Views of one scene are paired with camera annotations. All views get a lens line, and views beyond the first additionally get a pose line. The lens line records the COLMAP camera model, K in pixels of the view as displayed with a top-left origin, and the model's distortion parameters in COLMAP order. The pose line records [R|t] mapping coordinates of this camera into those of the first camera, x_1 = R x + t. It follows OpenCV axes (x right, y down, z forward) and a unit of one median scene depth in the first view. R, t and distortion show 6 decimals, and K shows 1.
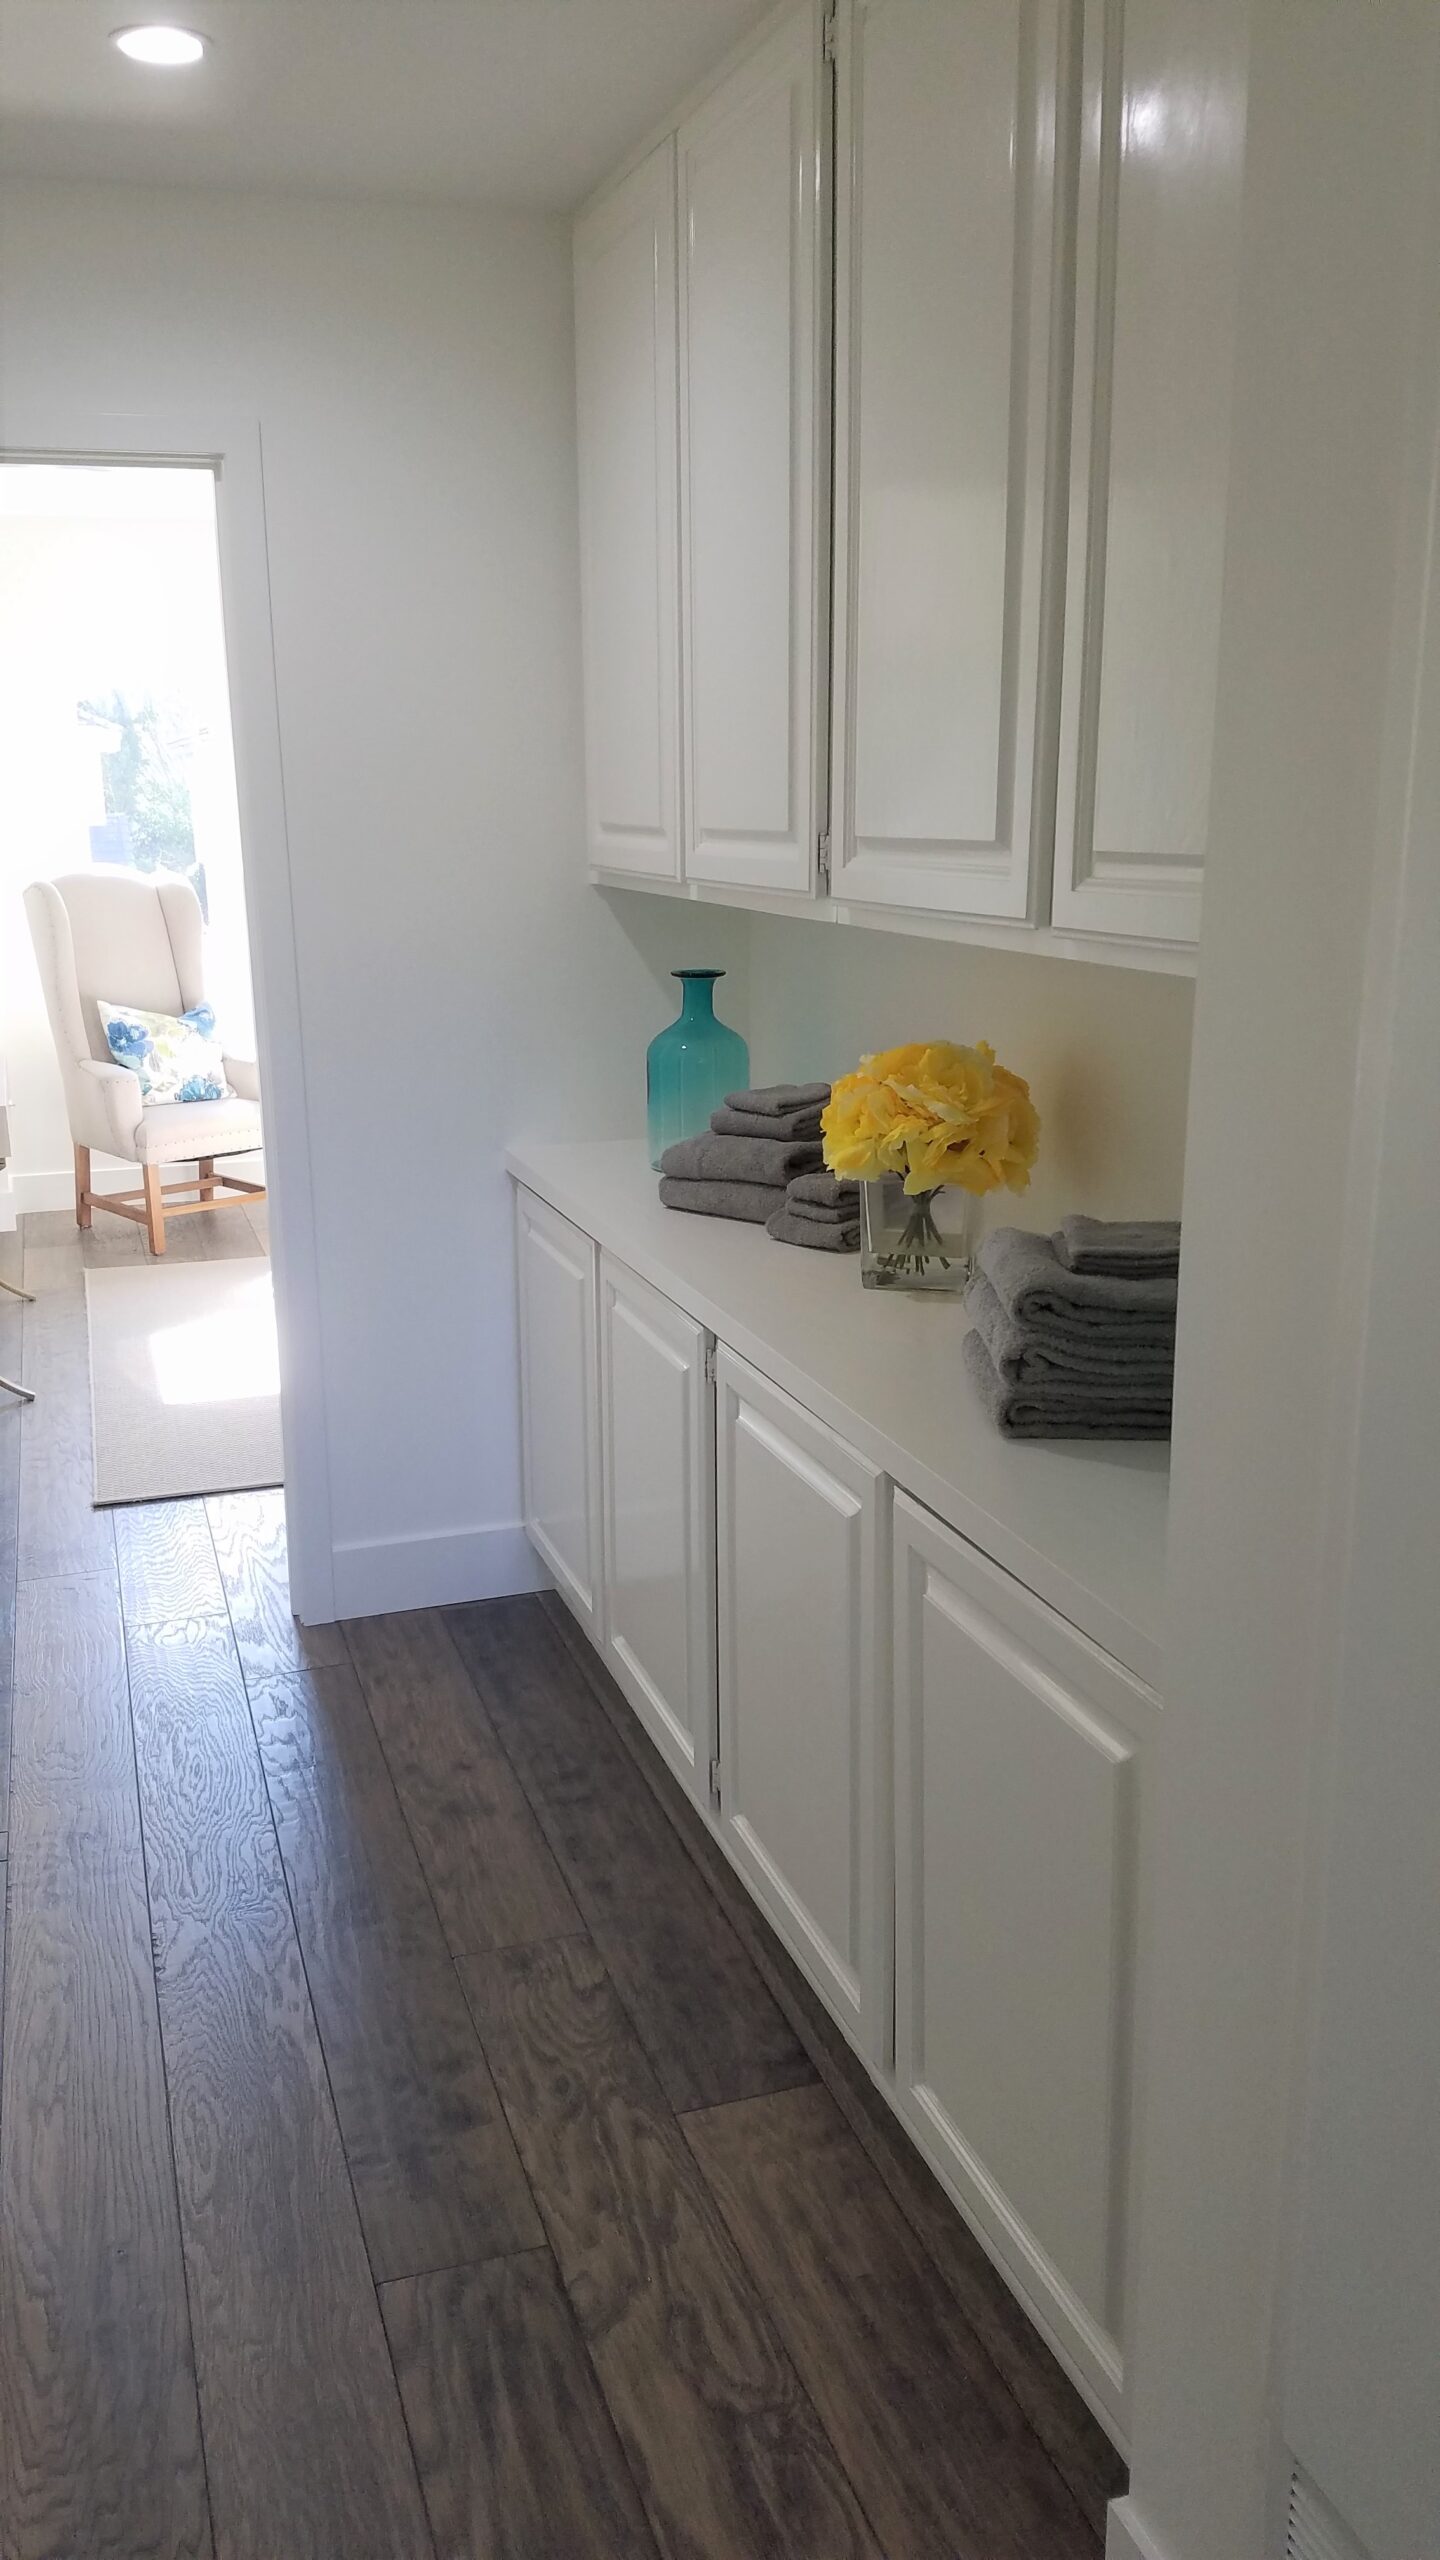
lens RADIAL K [[1963.5, 0, 736.0], [0, 1963.5, 1288.9], [0, 0, 1]] dist [-0.001862, -0.030375]
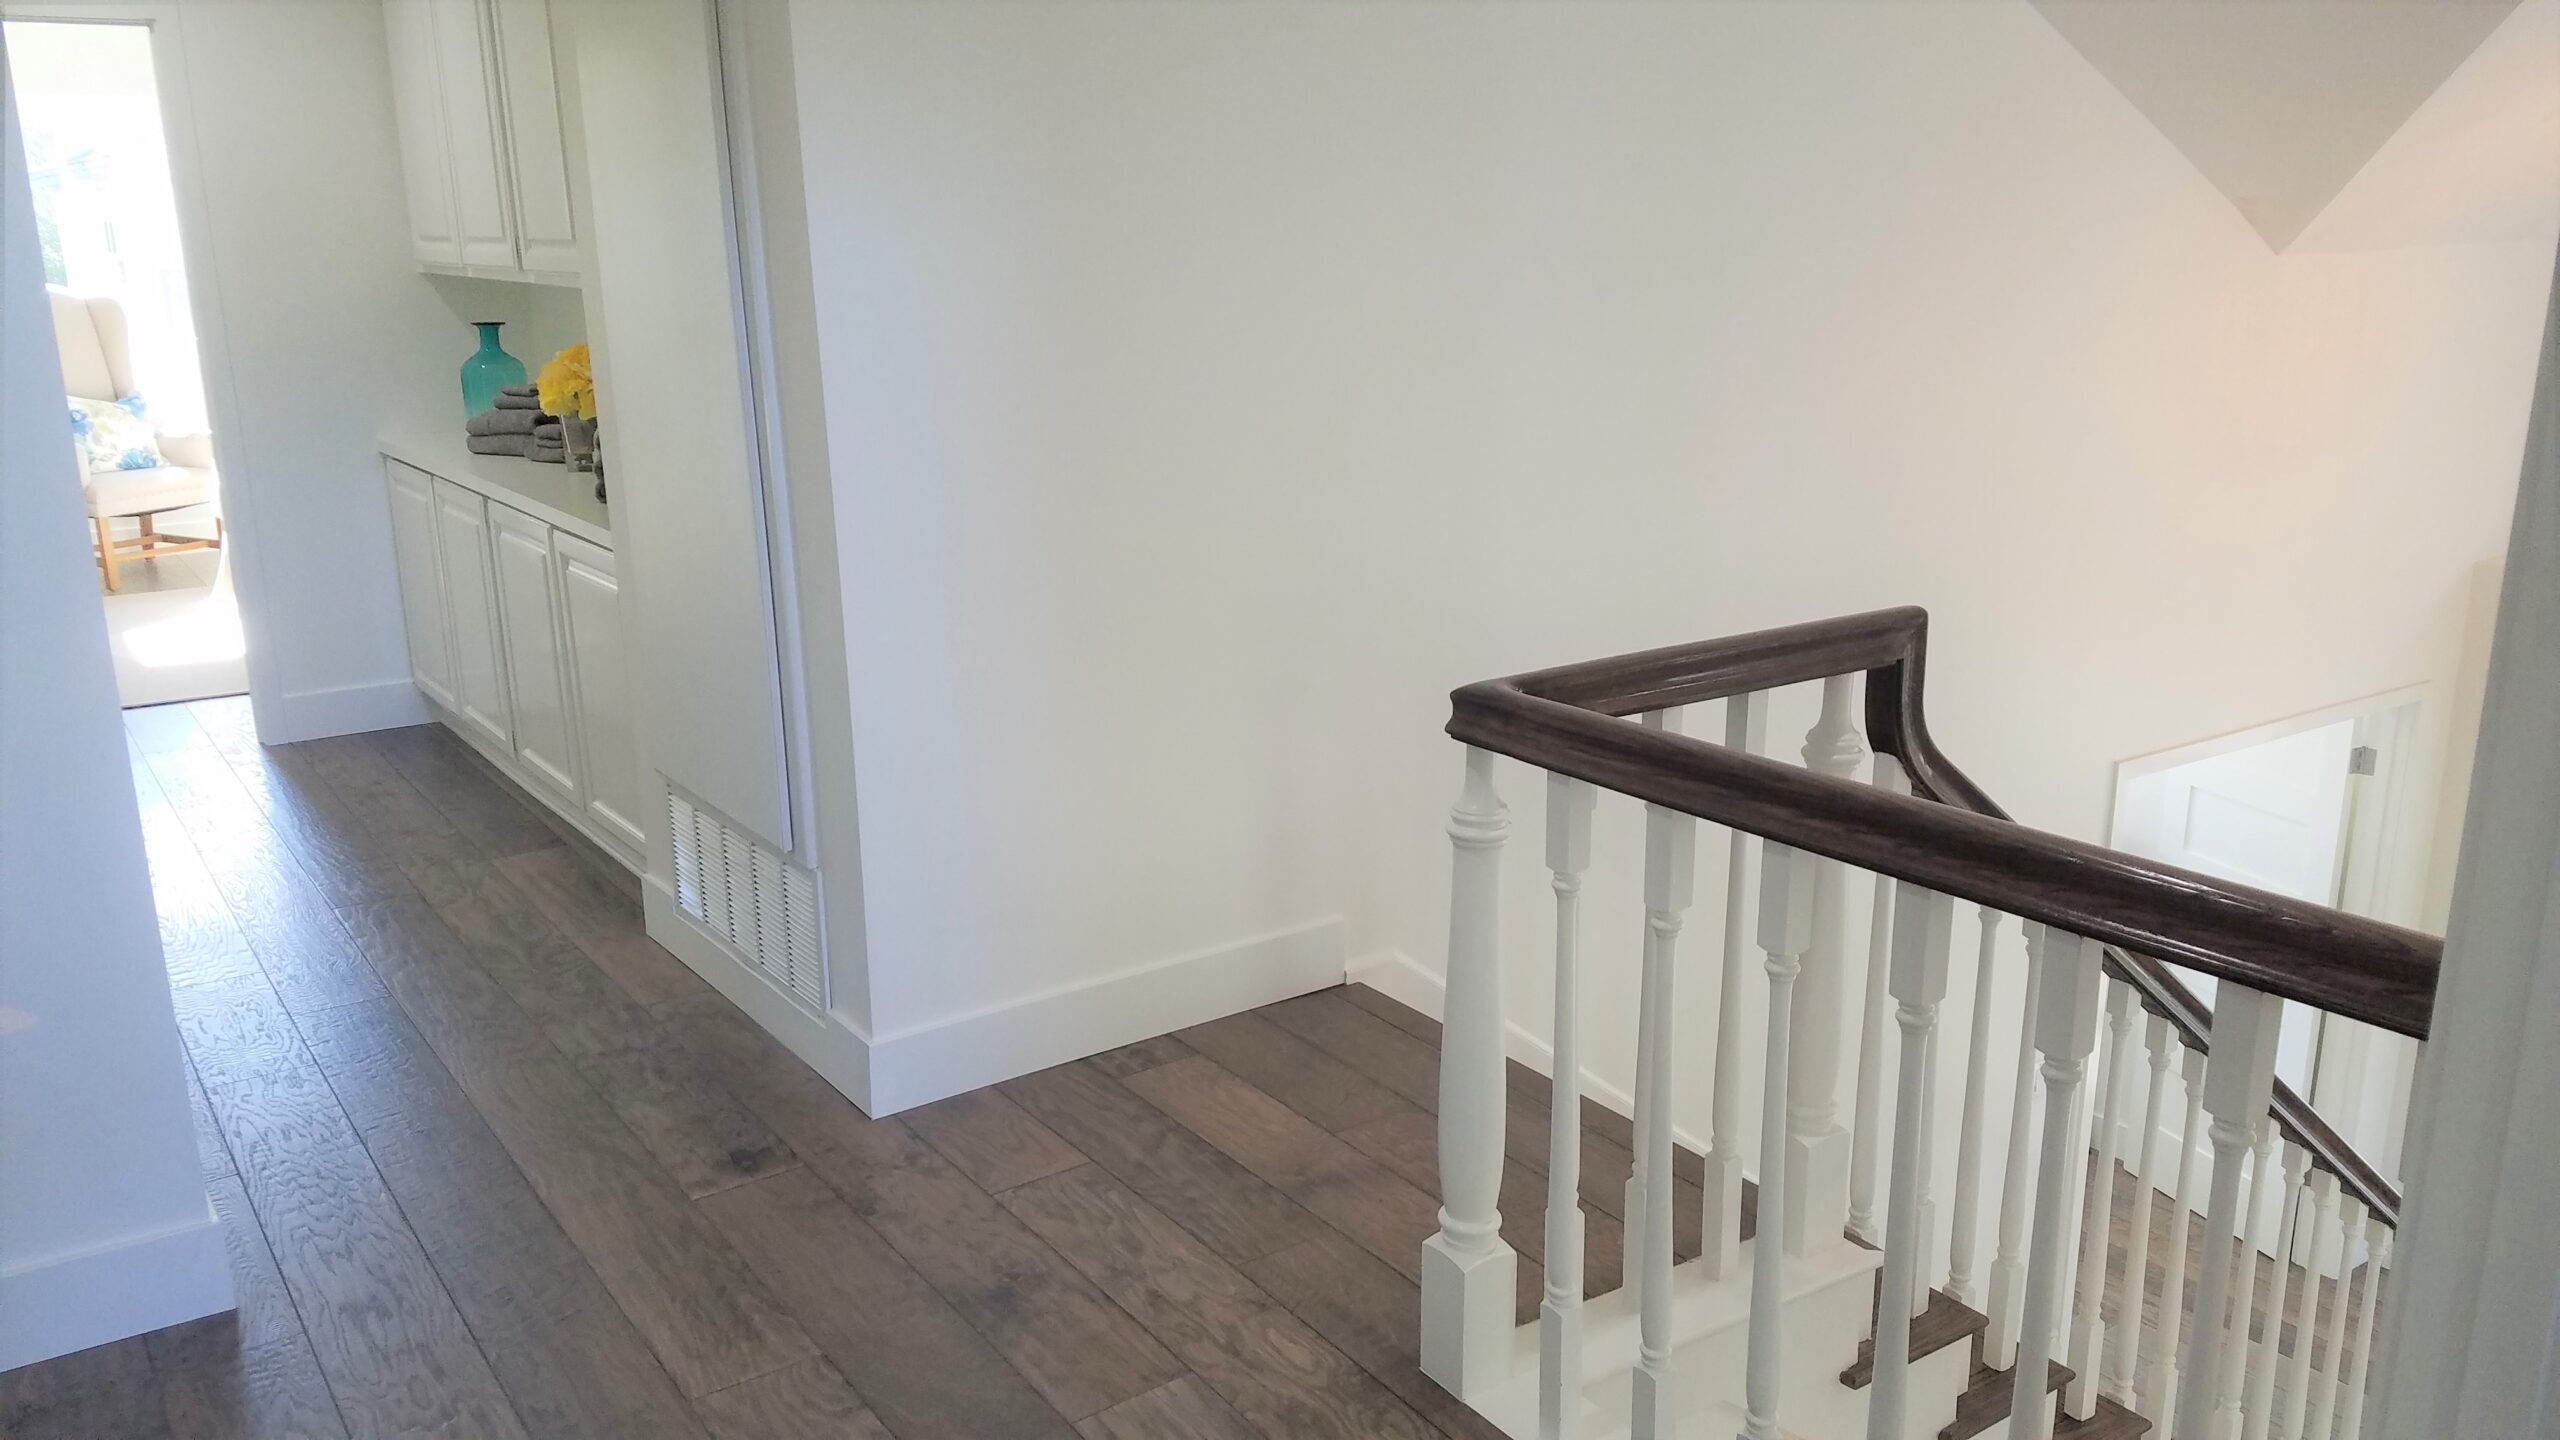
lens RADIAL K [[1963.5, 0, 1270.6], [0, 1963.5, 712.8], [0, 0, 1]] dist [-0.001862, -0.030375]
pose [[0.959699, -0.084032, 0.268173, 0.071887], [0.081966, 0.996456, 0.018911, 0.096821], [-0.268812, 0.003833, 0.963185, -0.396478]]
